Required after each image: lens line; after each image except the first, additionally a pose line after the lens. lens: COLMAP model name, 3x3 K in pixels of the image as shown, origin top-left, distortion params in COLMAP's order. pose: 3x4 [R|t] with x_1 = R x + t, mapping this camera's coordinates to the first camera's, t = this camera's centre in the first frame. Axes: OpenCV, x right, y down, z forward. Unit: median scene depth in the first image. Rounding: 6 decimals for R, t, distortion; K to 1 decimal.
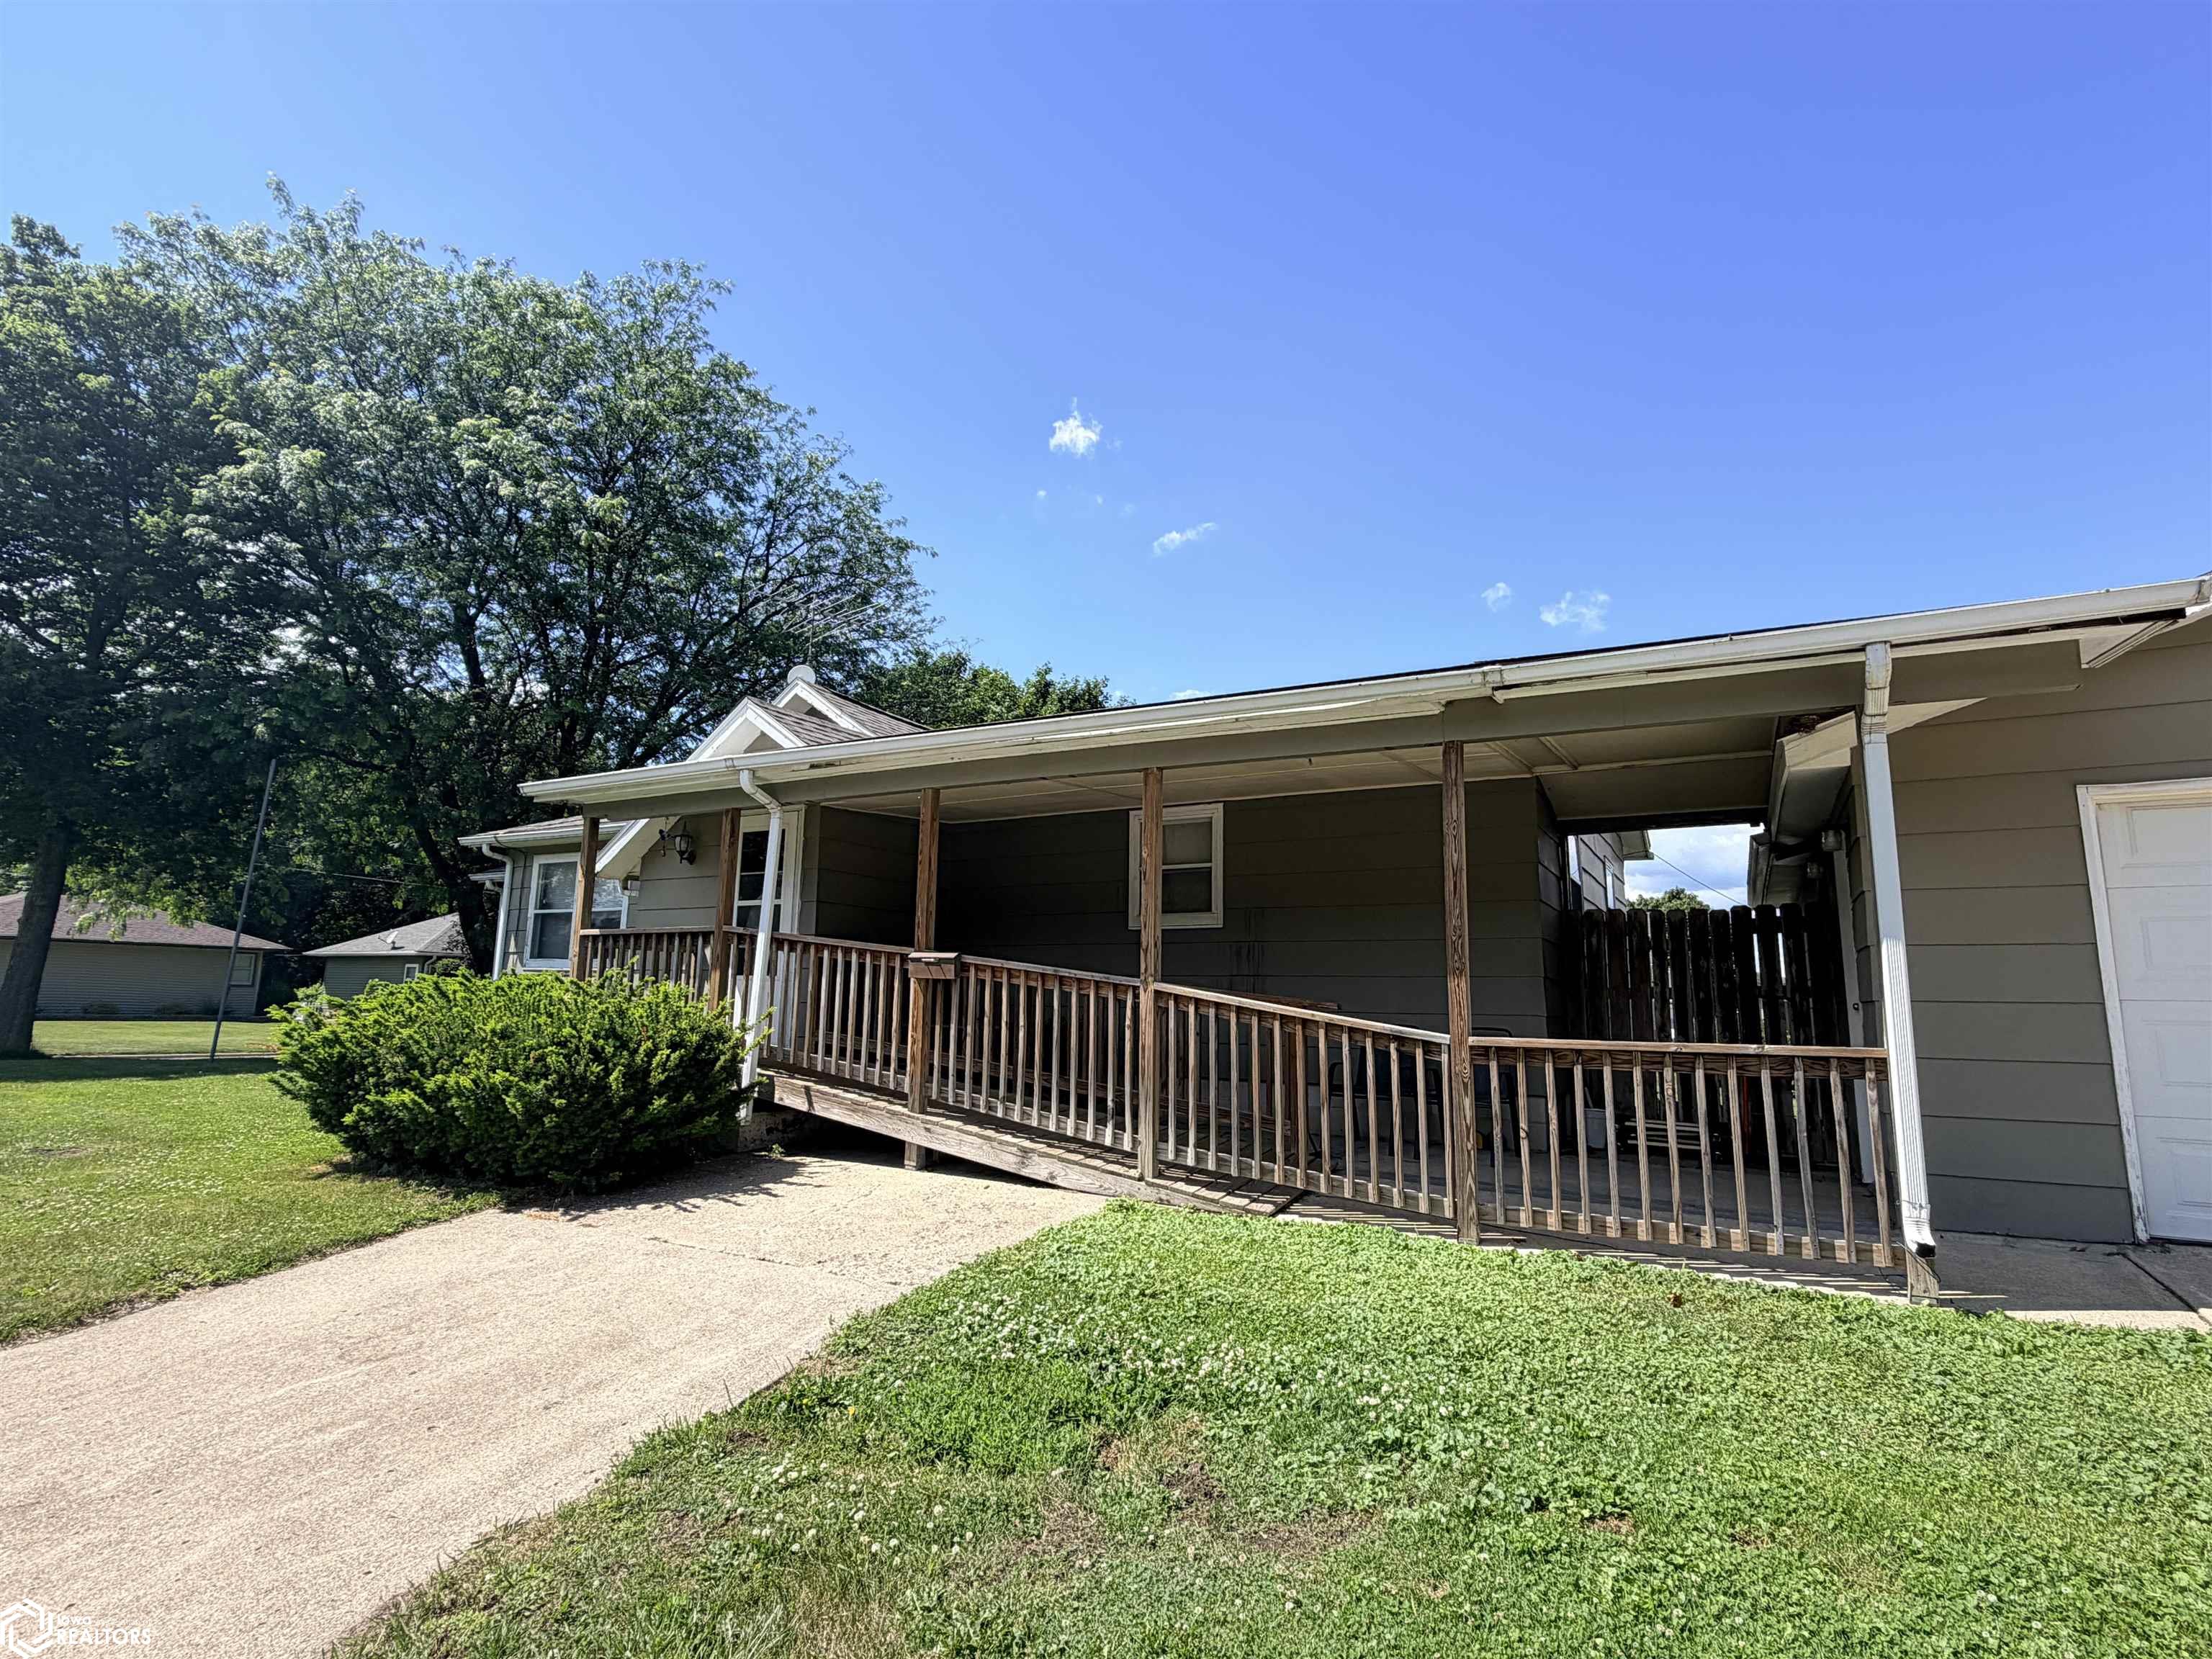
lens RADIAL K [[1082.9, 0, 1107.0], [0, 1082.9, 825.4], [0, 0, 1]] dist [-0.003577, -0.000128]
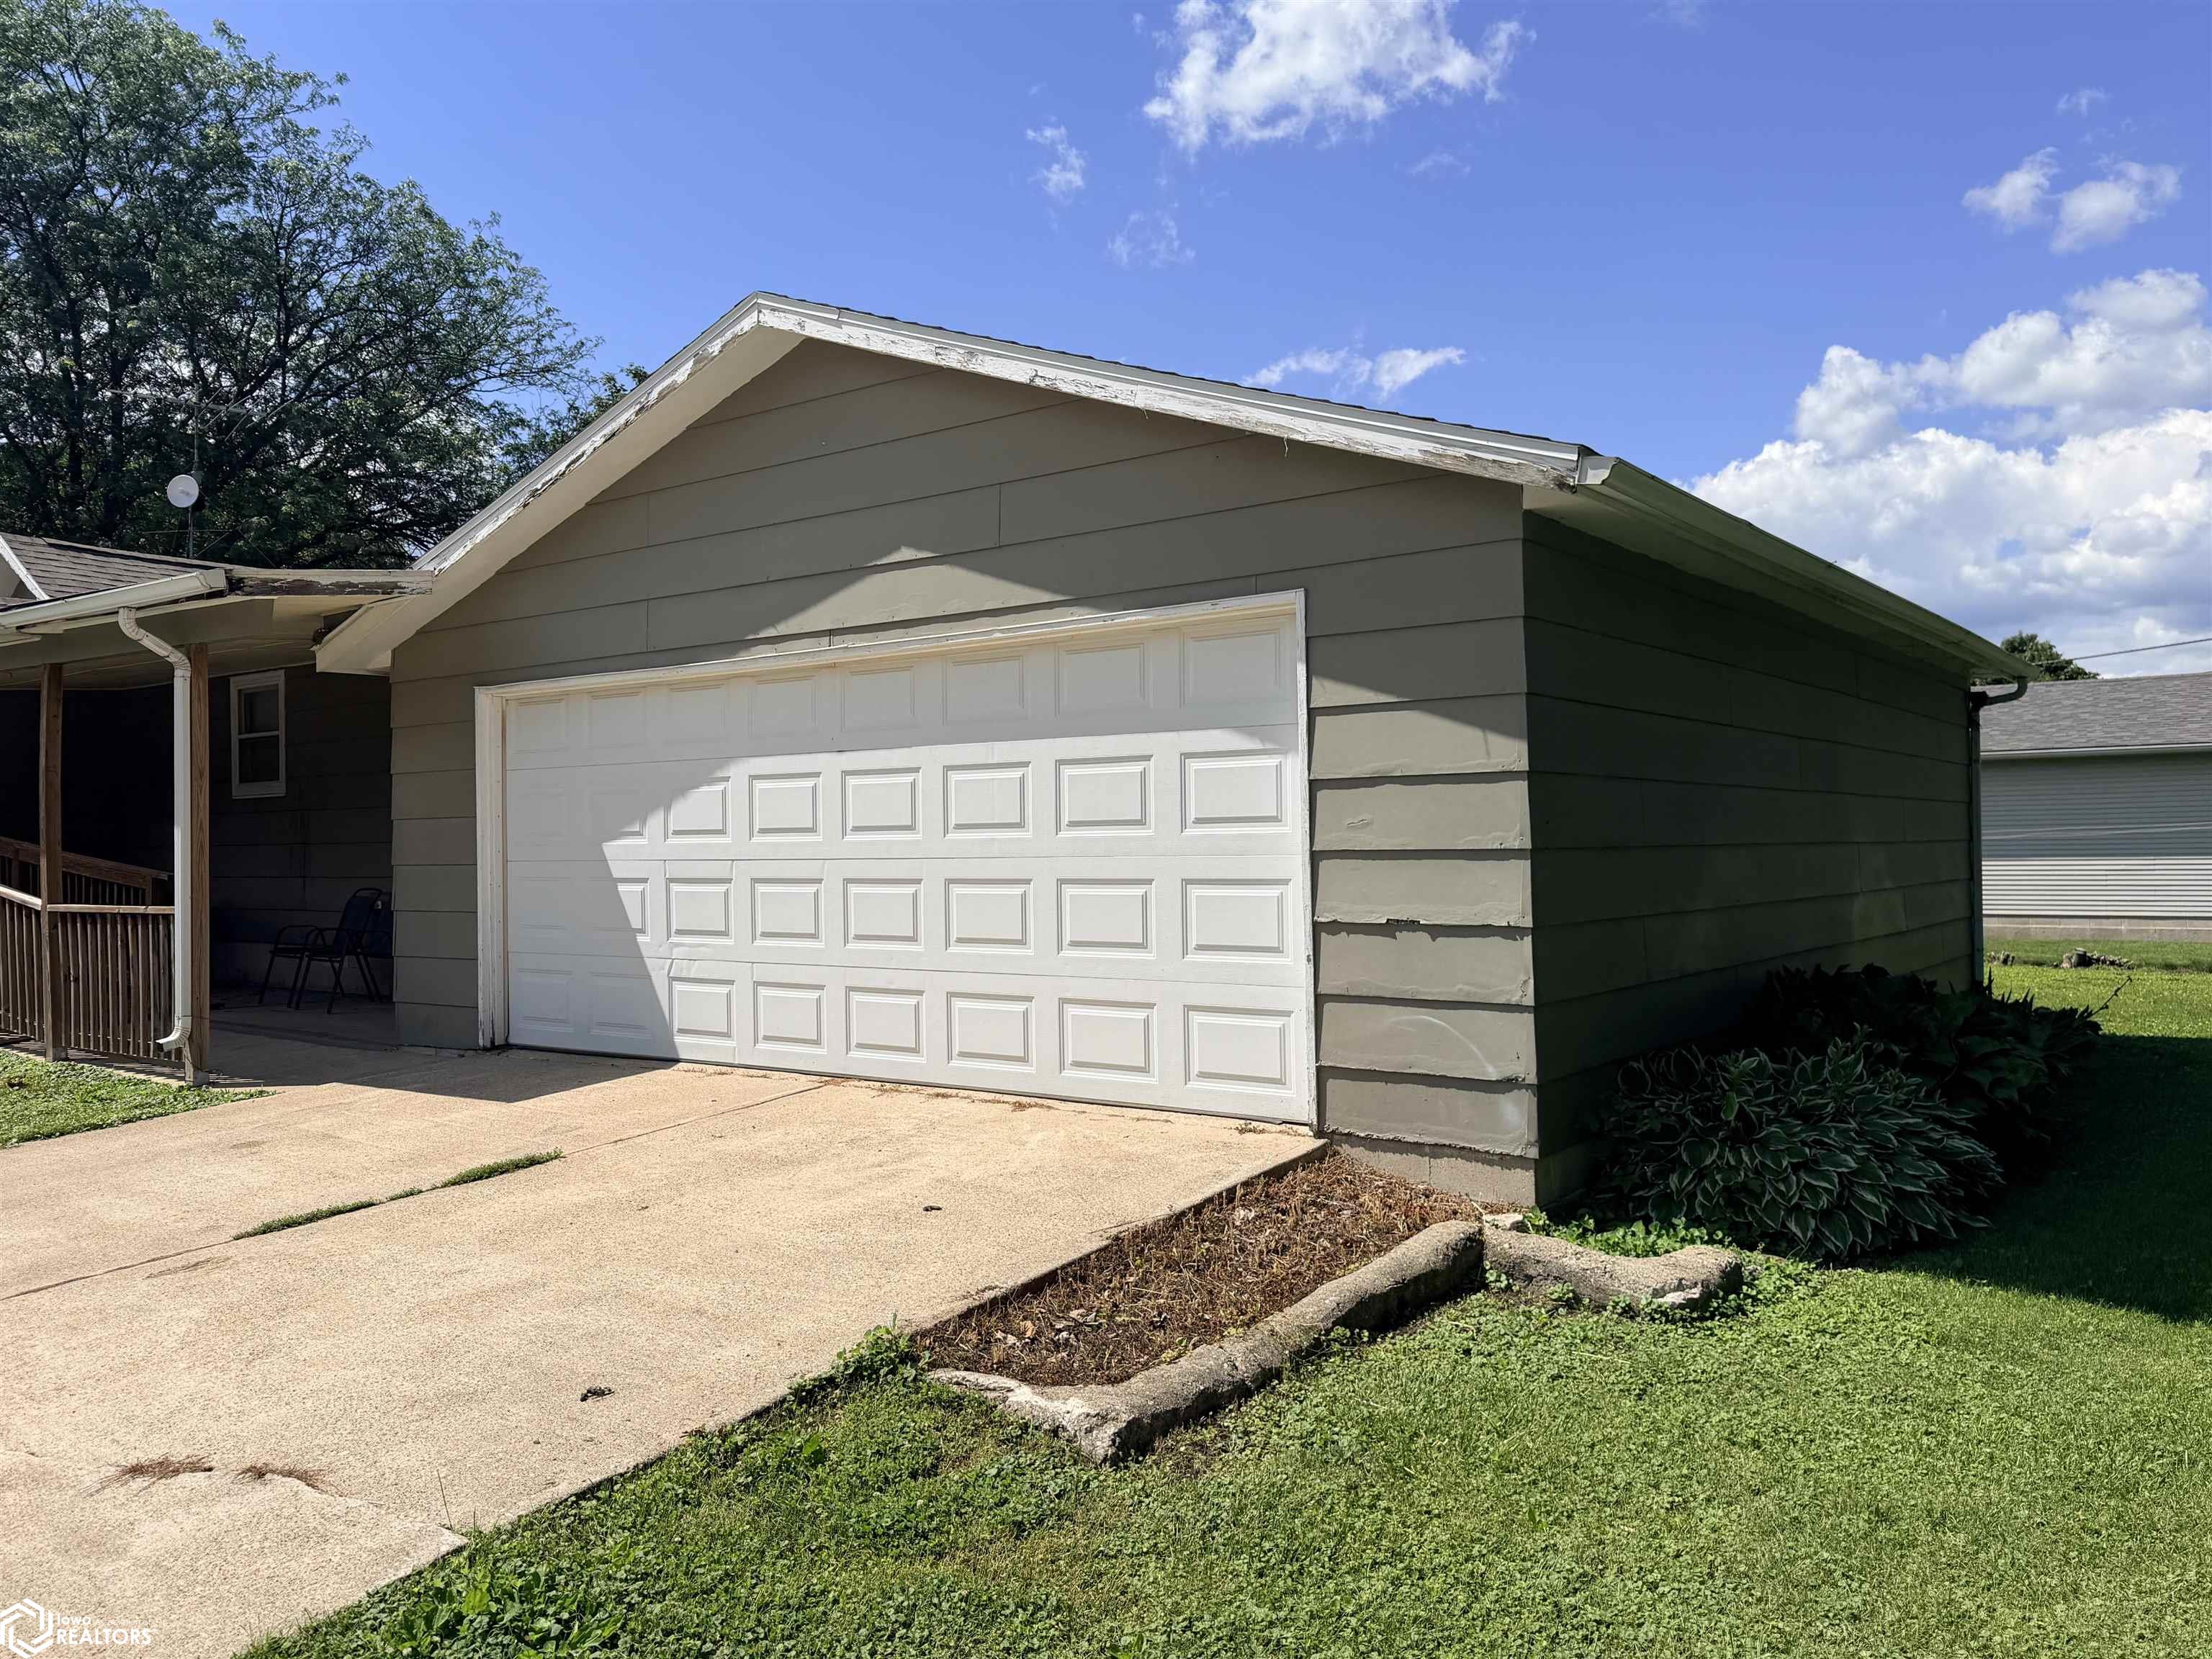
lens RADIAL K [[1700.3, 0, 1111.8], [0, 1700.3, 822.5], [0, 0, 1]] dist [0.057843, -0.069382]
pose [[0.991092, -0.032019, -0.129273, 0.564037], [0.051327, 0.987517, 0.148913, -0.041290], [0.122892, -0.154221, 0.980364, -0.244527]]
